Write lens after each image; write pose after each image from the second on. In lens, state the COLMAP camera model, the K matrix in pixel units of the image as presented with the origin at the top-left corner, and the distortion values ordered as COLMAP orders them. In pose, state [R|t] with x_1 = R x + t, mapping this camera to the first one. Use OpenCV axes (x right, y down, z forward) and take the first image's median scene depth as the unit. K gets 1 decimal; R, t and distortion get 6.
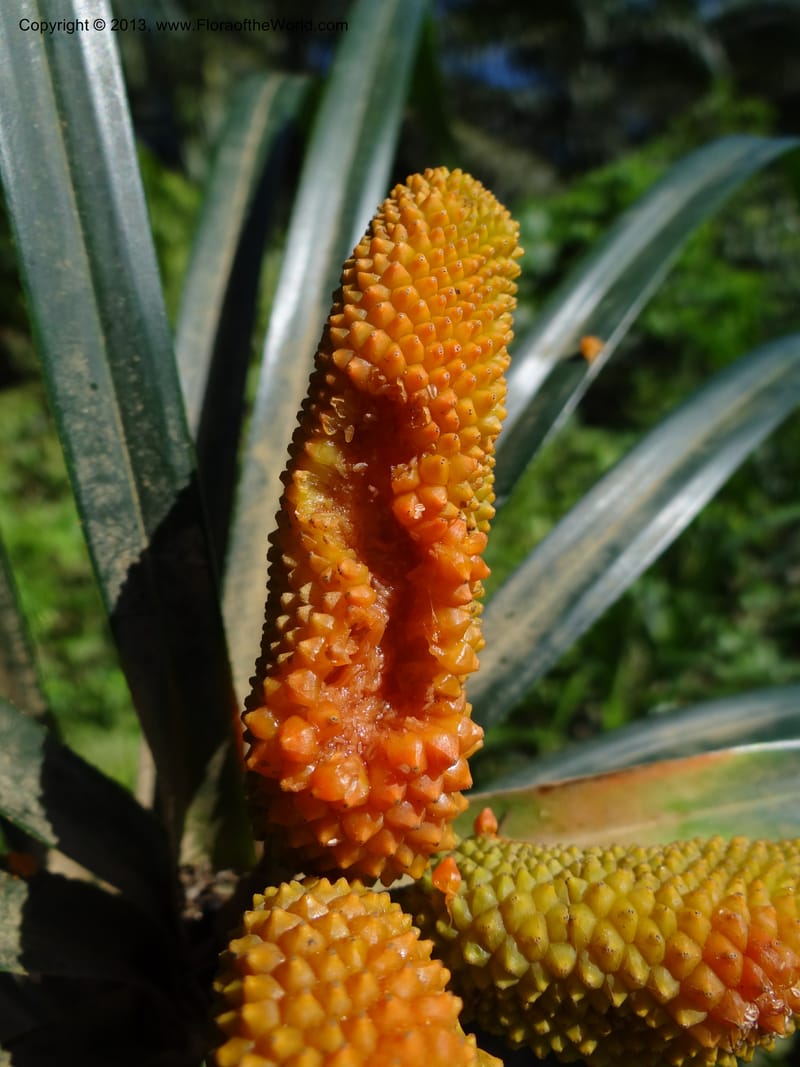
lens RADIAL K [[805.8, 0, 400.0], [0, 805.8, 533.5], [0, 0, 1]] dist [0.005910, 0.003067]
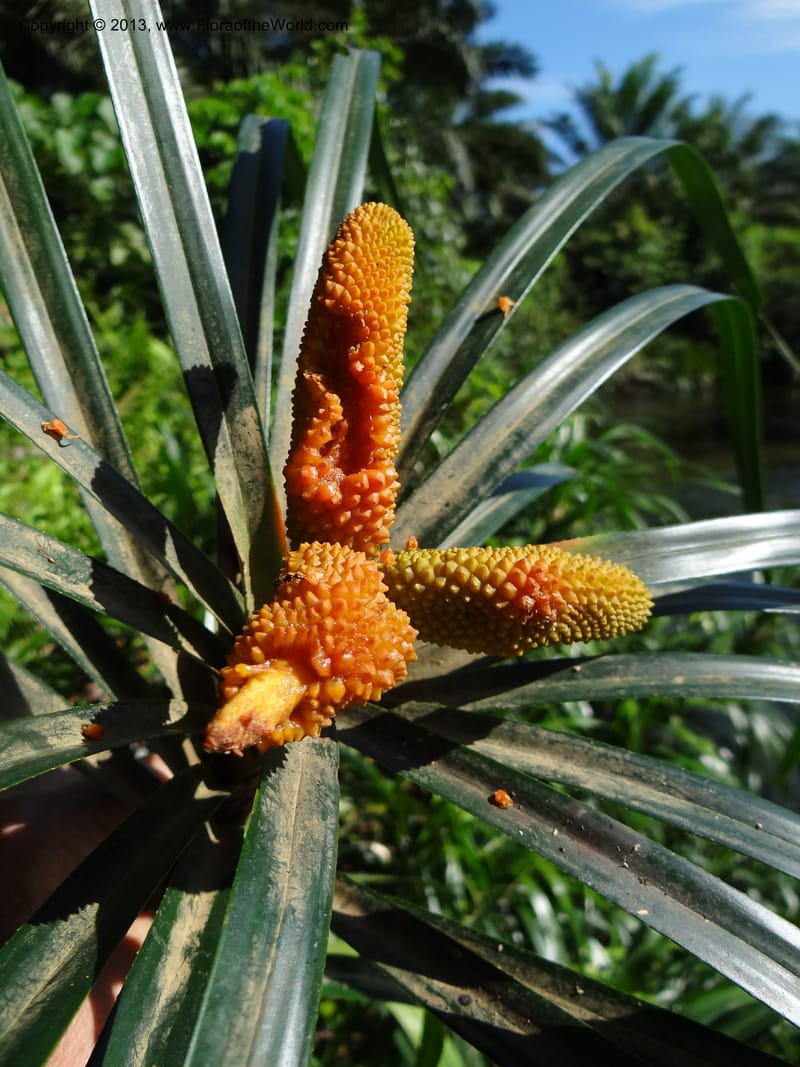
lens RADIAL K [[808.7, 0, 400.0], [0, 808.7, 533.5], [0, 0, 1]] dist [-0.017046, -0.005304]
pose [[0.998485, -0.043455, -0.033766, 0.167577], [0.043754, 0.999009, 0.008161, 0.370723], [0.033378, -0.009626, 0.999396, -1.059770]]
